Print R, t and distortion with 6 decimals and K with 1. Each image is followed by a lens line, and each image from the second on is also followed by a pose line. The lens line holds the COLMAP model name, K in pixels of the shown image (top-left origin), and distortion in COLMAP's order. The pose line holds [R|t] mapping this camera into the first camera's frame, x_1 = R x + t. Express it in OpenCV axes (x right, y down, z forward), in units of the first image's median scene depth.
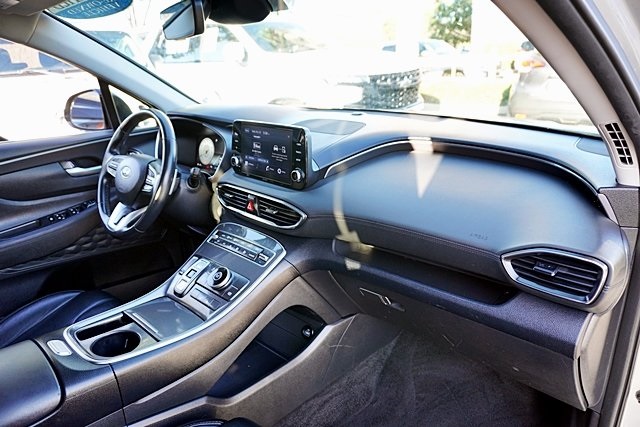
lens RADIAL K [[430.2, 0, 317.5], [0, 430.2, 214.2], [0, 0, 1]] dist [-0.032300, 0.007860]
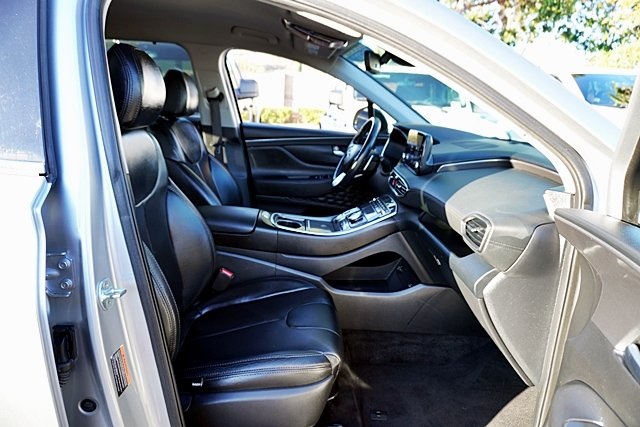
lens RADIAL K [[430.2, 0, 322.7], [0, 430.2, 214.1], [0, 0, 1]] dist [-0.032300, 0.007860]
pose [[0.704856, 0.257278, -0.661049, 0.609680], [-0.323907, 0.945816, 0.022736, 0.115921], [0.631080, 0.198092, 0.749998, -0.238552]]
